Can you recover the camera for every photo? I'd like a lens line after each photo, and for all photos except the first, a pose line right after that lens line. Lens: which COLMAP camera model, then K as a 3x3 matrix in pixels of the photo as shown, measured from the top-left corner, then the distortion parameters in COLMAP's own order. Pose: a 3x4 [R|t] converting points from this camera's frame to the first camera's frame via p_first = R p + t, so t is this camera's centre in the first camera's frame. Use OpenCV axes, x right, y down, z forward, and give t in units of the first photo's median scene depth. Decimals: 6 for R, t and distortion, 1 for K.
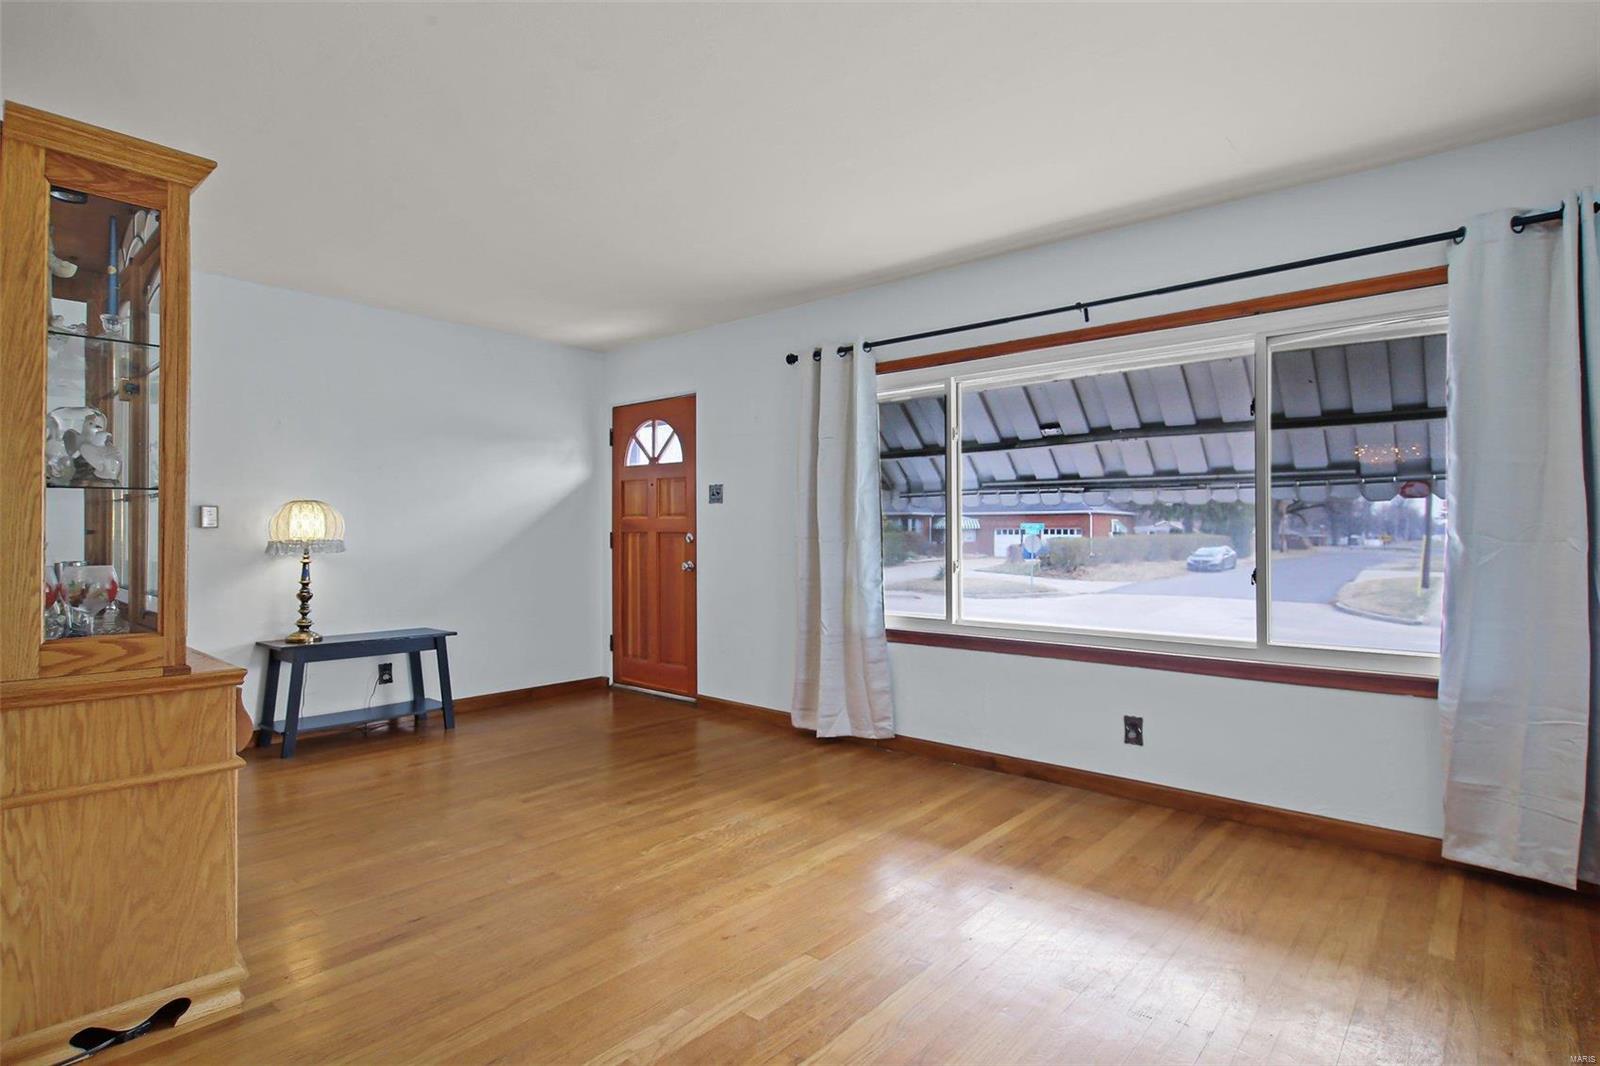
lens RADIAL K [[818.0, 0, 805.3], [0, 818.0, 530.9], [0, 0, 1]] dist [-0.008790, -0.001841]
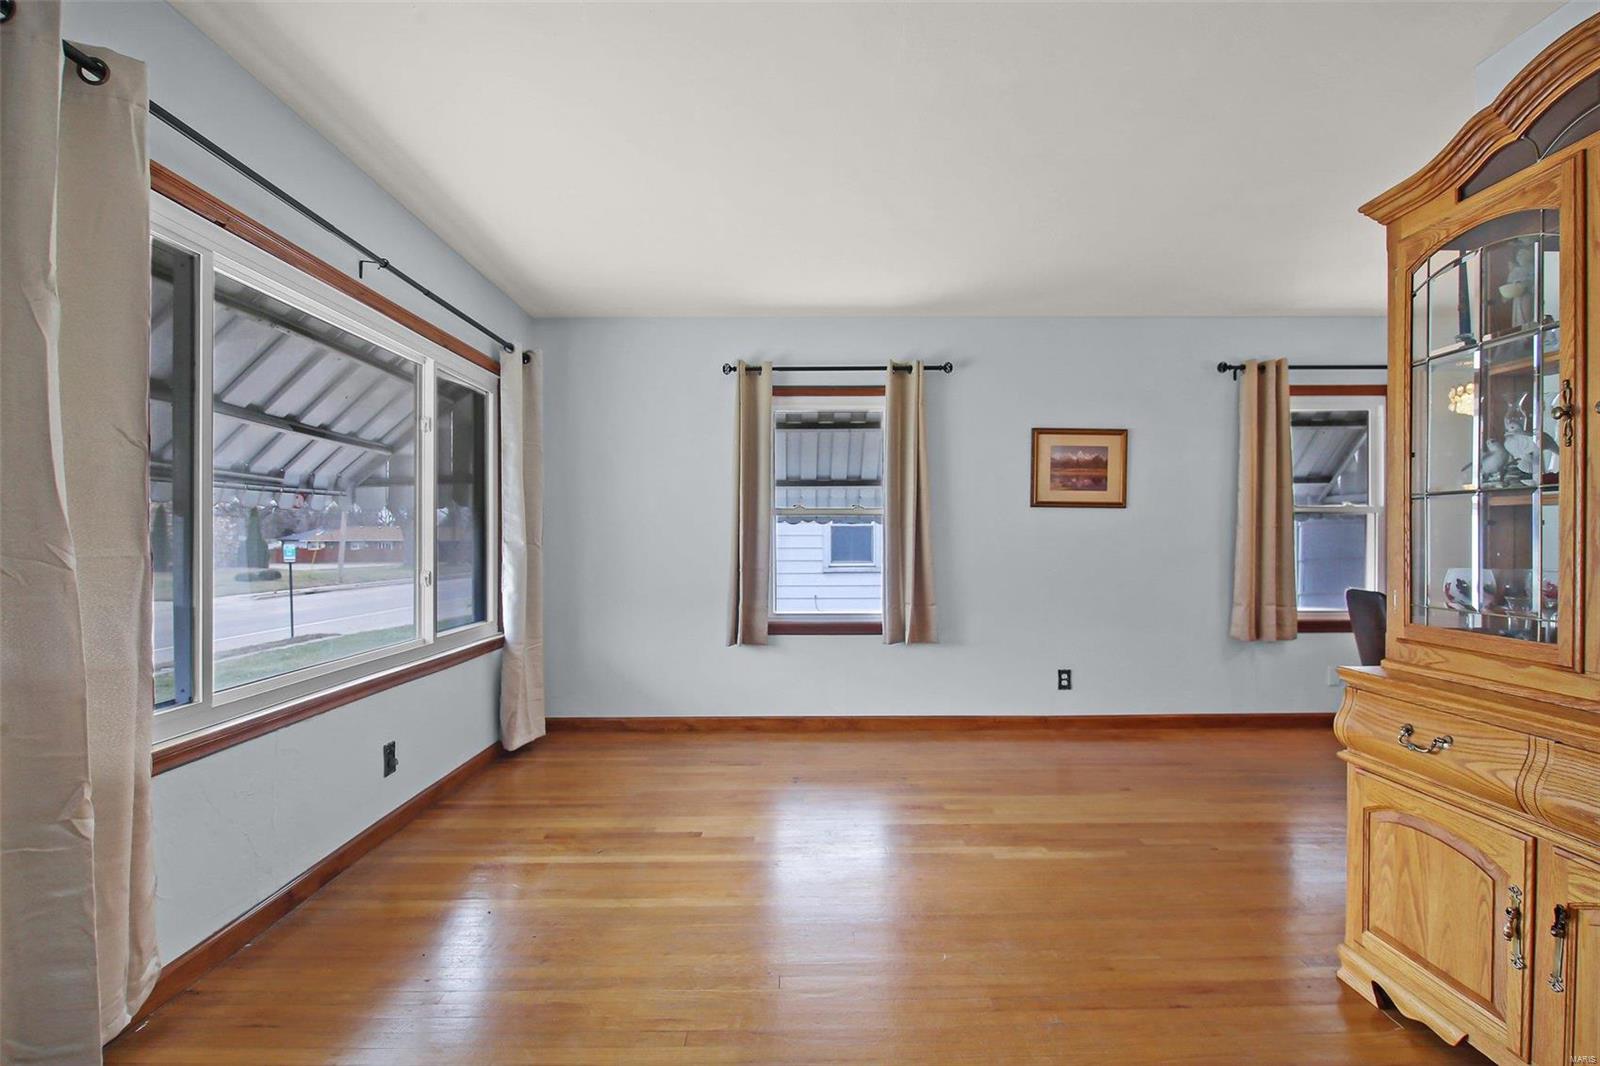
lens RADIAL K [[818.0, 0, 793.9], [0, 818.0, 532.5], [0, 0, 1]] dist [-0.008790, -0.001841]
pose [[-0.652551, 0.002824, 0.757740, -0.621475], [0.004503, 0.999990, 0.000151, -0.005780], [-0.757732, 0.003511, -0.652557, 1.341834]]
